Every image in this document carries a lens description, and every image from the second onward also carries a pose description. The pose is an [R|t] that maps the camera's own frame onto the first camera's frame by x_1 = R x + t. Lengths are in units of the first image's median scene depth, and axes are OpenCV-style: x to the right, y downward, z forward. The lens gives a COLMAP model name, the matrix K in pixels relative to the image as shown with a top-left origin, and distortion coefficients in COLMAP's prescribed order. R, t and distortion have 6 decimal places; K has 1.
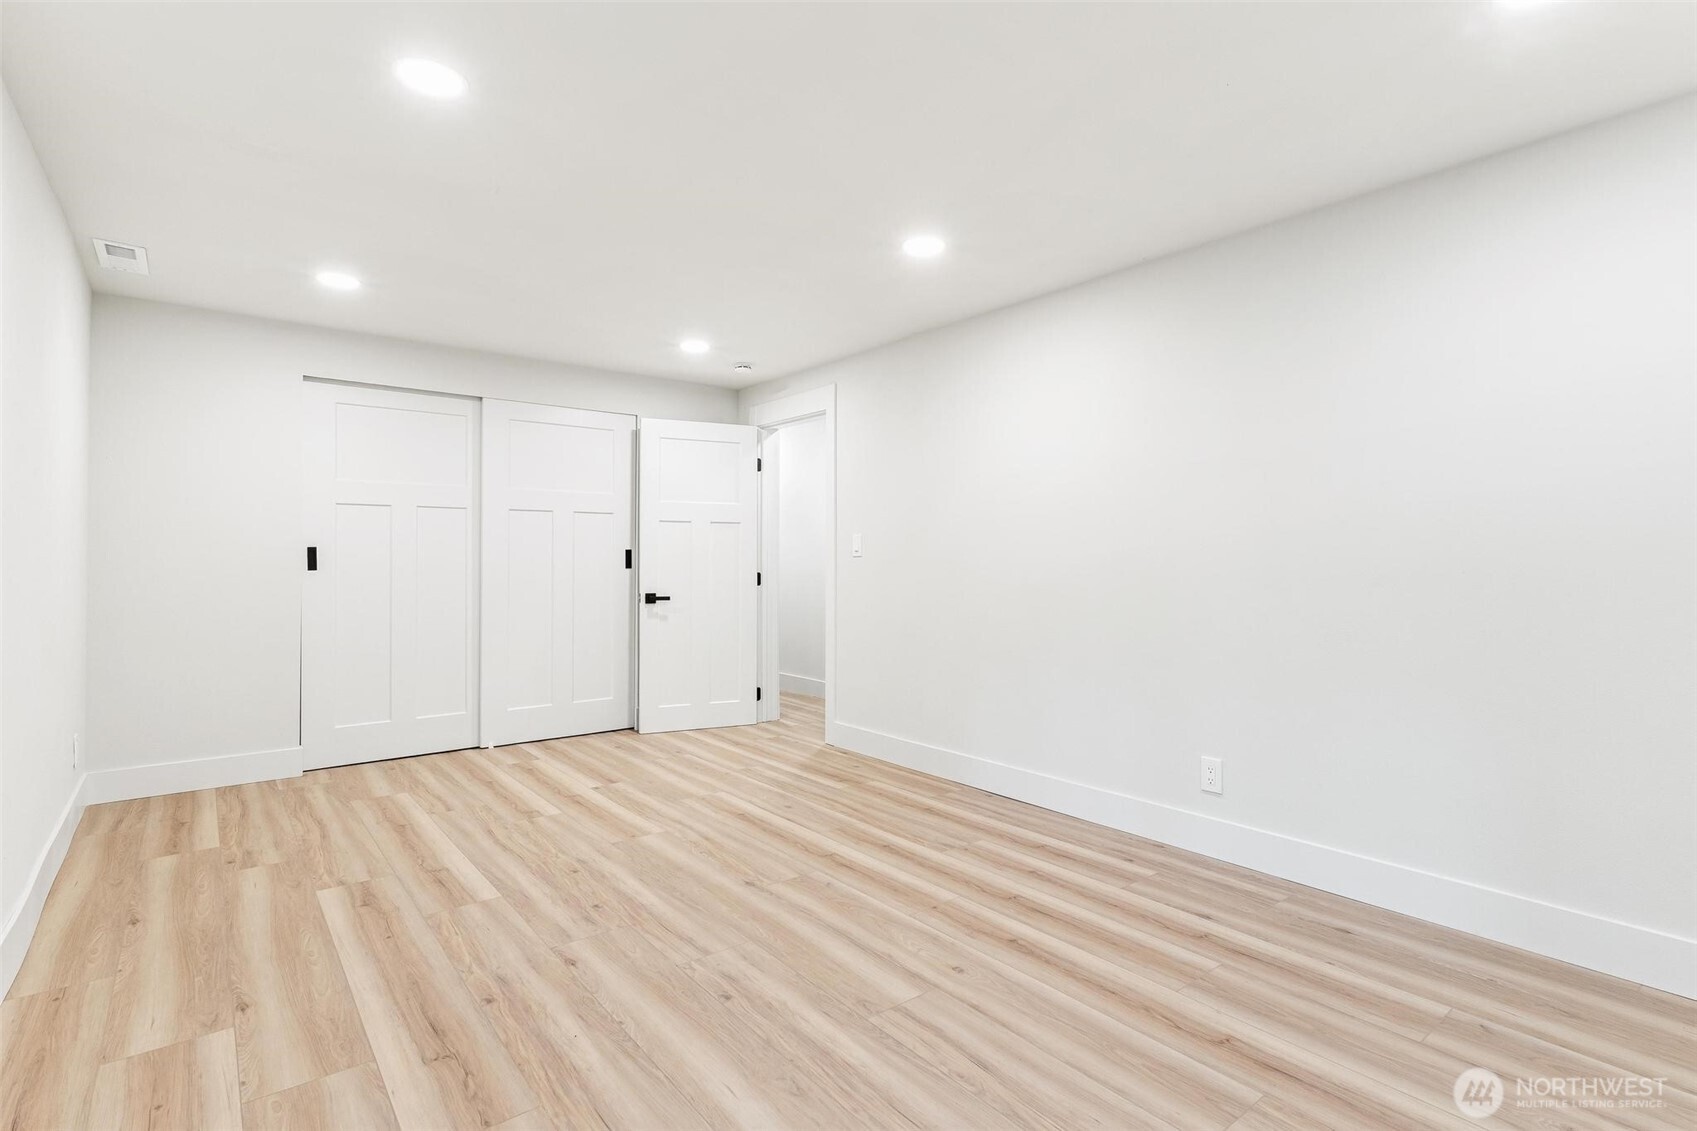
lens RADIAL K [[818.8, 0, 843.5], [0, 818.8, 569.4], [0, 0, 1]] dist [0.002895, -0.001023]
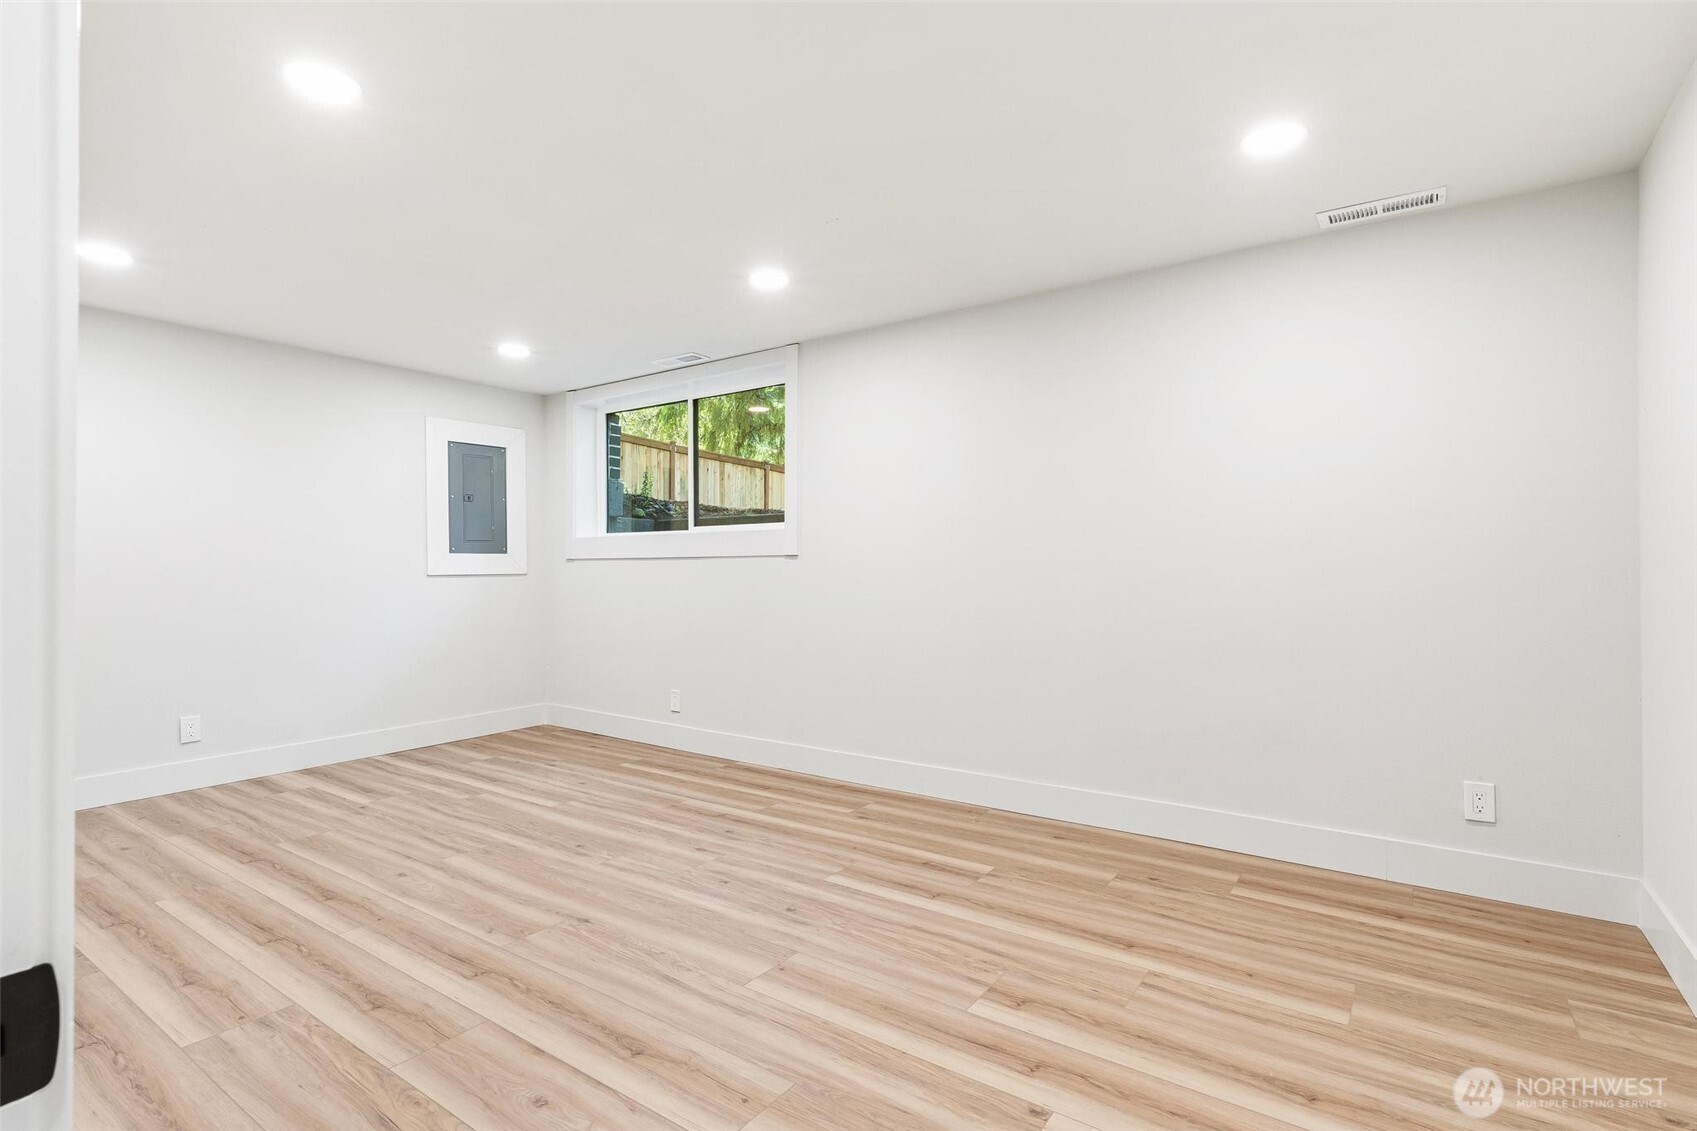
lens RADIAL K [[818.8, 0, 845.0], [0, 818.8, 565.7], [0, 0, 1]] dist [0.002895, -0.001023]
pose [[-0.956897, -0.004110, -0.290399, -0.125604], [-0.004257, 0.999991, -0.000124, -0.012344], [0.290397, 0.001117, -0.956906, 1.953951]]
